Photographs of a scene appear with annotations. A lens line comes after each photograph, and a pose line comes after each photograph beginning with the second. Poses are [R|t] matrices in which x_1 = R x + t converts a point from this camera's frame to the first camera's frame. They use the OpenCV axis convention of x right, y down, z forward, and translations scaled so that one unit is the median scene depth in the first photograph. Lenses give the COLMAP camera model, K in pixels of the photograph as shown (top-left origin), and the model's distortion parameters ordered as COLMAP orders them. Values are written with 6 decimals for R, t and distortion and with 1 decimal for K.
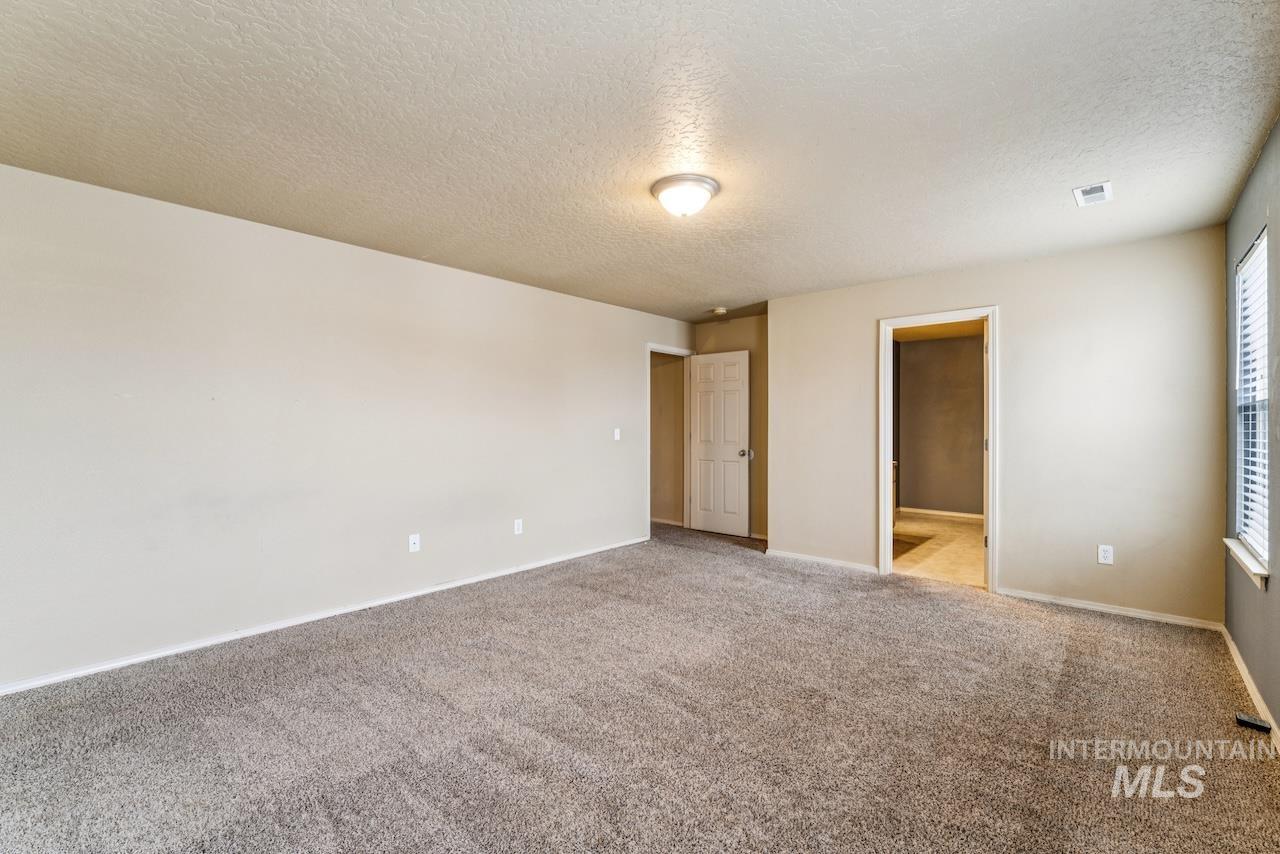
lens RADIAL K [[555.0, 0, 646.8], [0, 555.0, 422.7], [0, 0, 1]] dist [-0.001717, -0.001113]
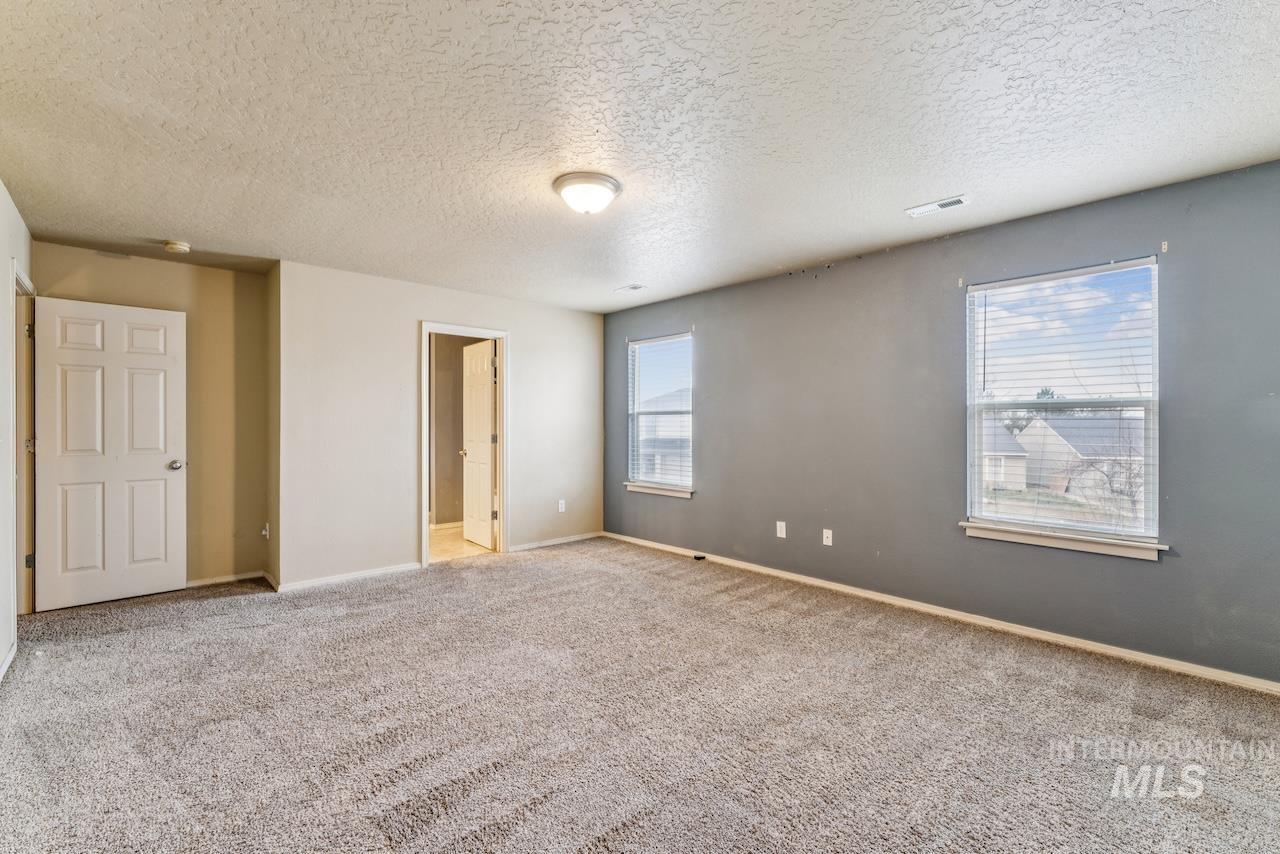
lens RADIAL K [[555.0, 0, 646.8], [0, 555.0, 422.7], [0, 0, 1]] dist [-0.001717, -0.001113]
pose [[0.106541, -0.000846, 0.994308, -0.463129], [-0.006431, 0.999978, 0.001540, -0.000635], [-0.994287, -0.006558, 0.106534, 0.396196]]
